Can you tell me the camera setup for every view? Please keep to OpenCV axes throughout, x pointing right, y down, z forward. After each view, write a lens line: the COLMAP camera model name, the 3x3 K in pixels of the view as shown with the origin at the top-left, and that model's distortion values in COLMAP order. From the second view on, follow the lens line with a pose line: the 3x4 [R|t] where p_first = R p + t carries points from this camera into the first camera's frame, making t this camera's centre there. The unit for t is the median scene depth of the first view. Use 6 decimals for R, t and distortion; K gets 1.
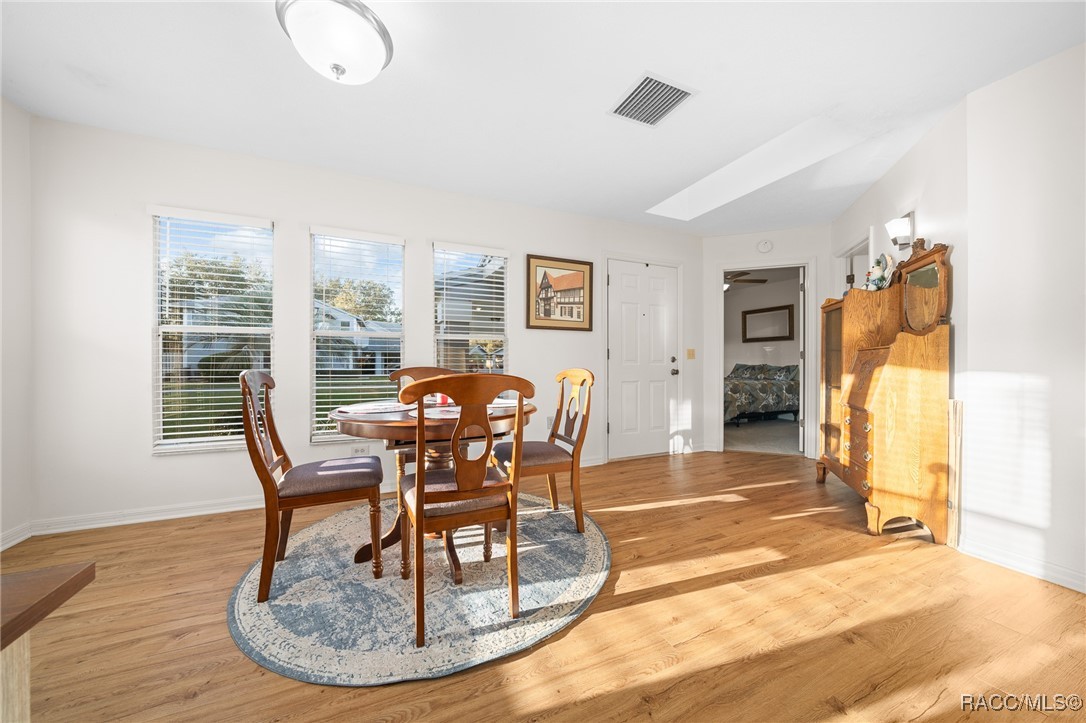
lens RADIAL K [[374.6, 0, 543.0], [0, 374.6, 361.5], [0, 0, 1]] dist [-0.001676, 0.000237]
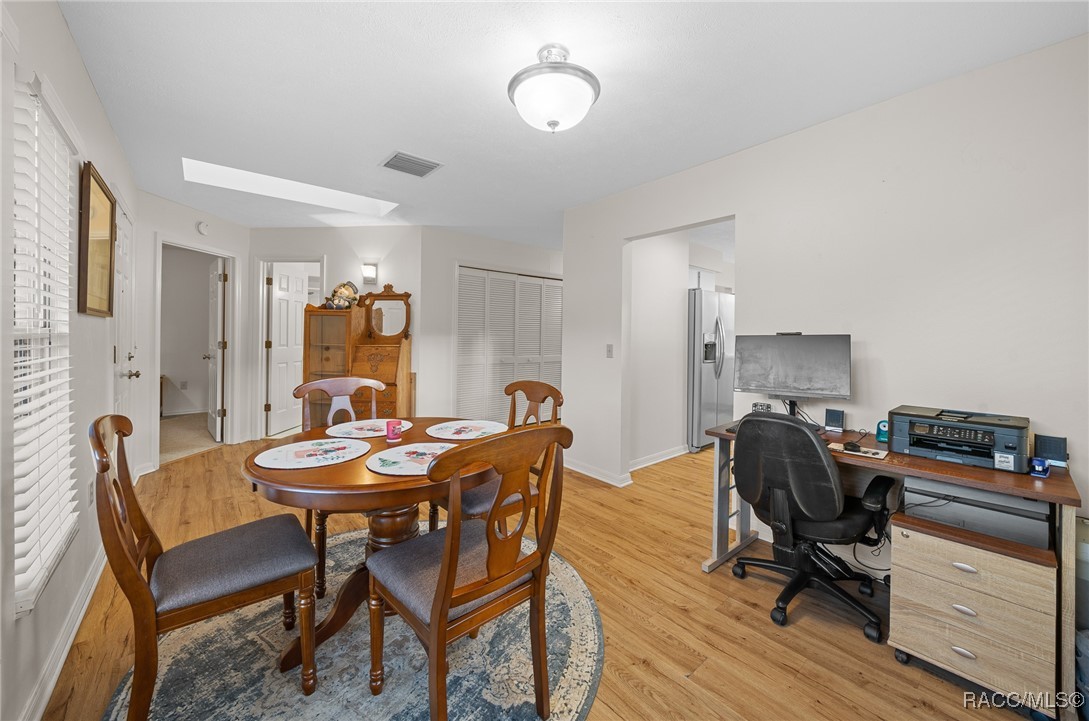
lens RADIAL K [[405.6, 0, 547.7], [0, 405.6, 333.7], [0, 0, 1]] dist [-0.000645, 0.000070]
pose [[-0.294173, 0.003103, 0.955747, -0.707073], [-0.008241, 0.999949, -0.005783, -0.060532], [-0.955717, -0.009577, -0.294132, 0.569588]]
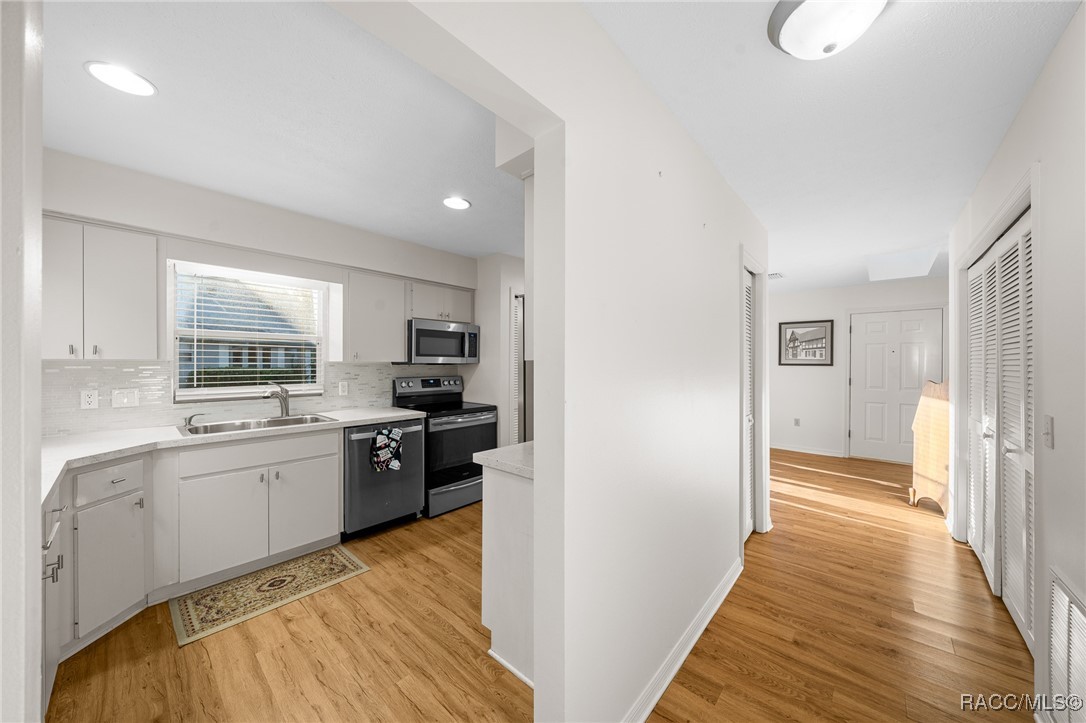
lens RADIAL K [[395.1, 0, 536.0], [0, 395.1, 366.2], [0, 0, 1]] dist [-0.002706, -0.000290]
pose [[0.401502, 0.005320, -0.915842, 1.159823], [-0.000833, 0.999985, 0.005444, -0.091336], [0.915858, -0.001423, 0.401501, -0.758164]]
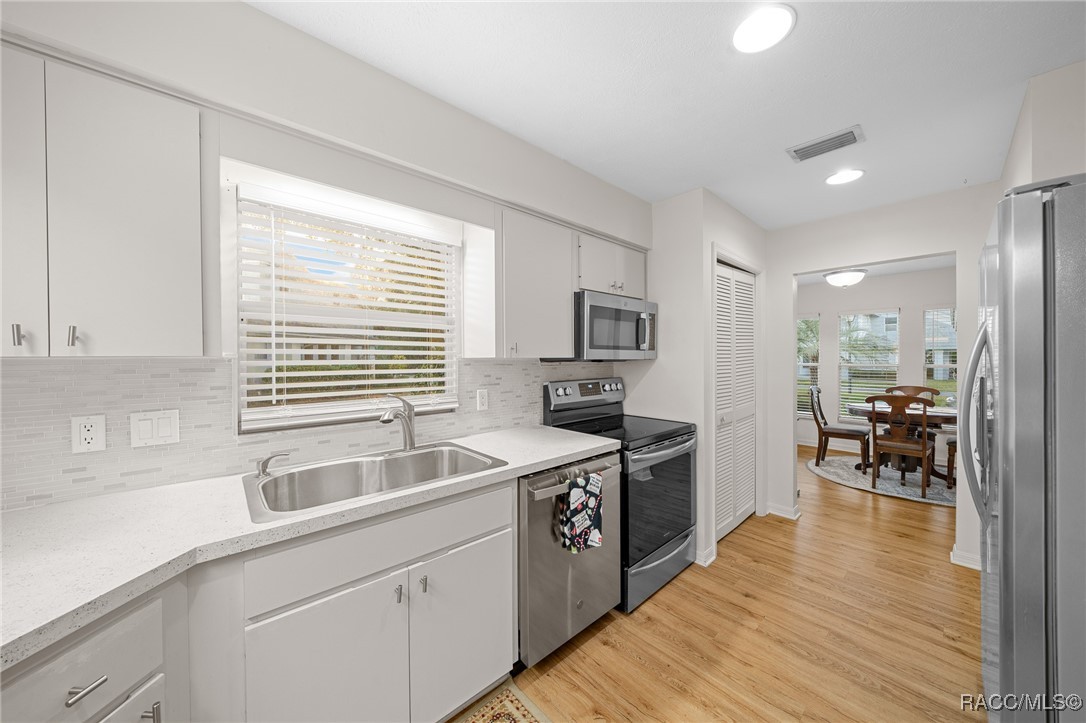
lens RADIAL K [[381.4, 0, 527.4], [0, 381.4, 362.9], [0, 0, 1]] dist [-0.002915, 0.000005]
pose [[0.292623, 0.006883, -0.956203, 0.646847], [0.006425, 0.999937, 0.009164, -0.094360], [0.956206, -0.008825, 0.292560, -0.920789]]
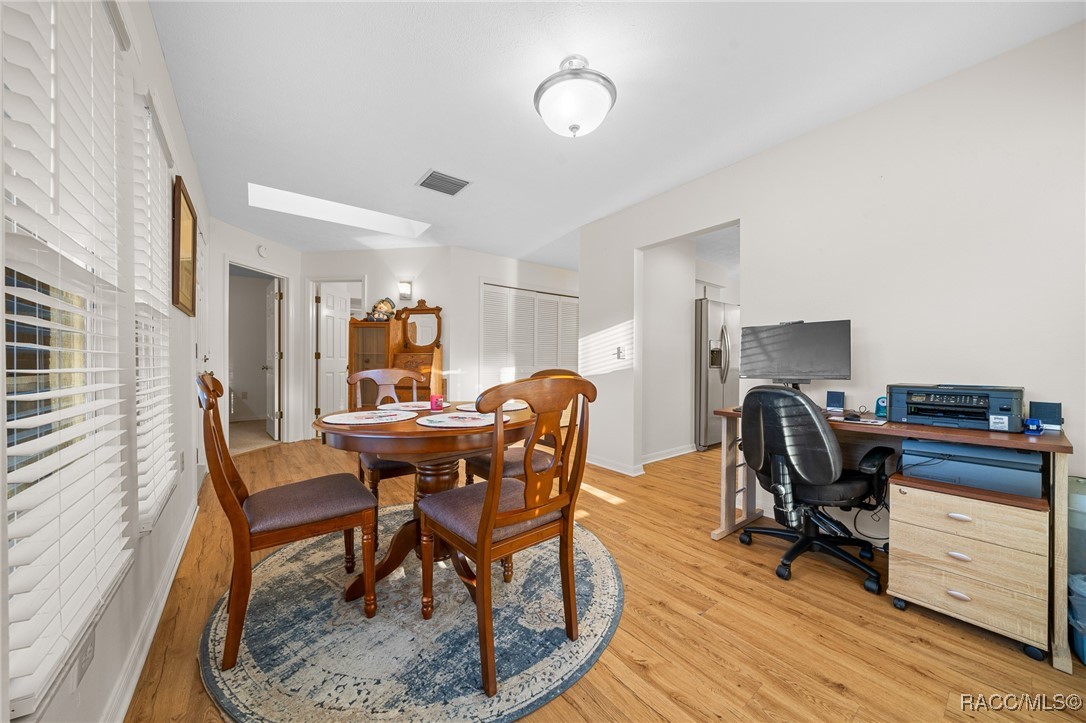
lens RADIAL K [[374.6, 0, 543.0], [0, 374.6, 361.5], [0, 0, 1]] dist [-0.001676, 0.000237]
pose [[-0.248087, -0.000064, 0.968738, -0.722144], [-0.000557, 1.000000, -0.000077, -0.000997], [-0.968738, -0.000558, -0.248087, 0.588212]]
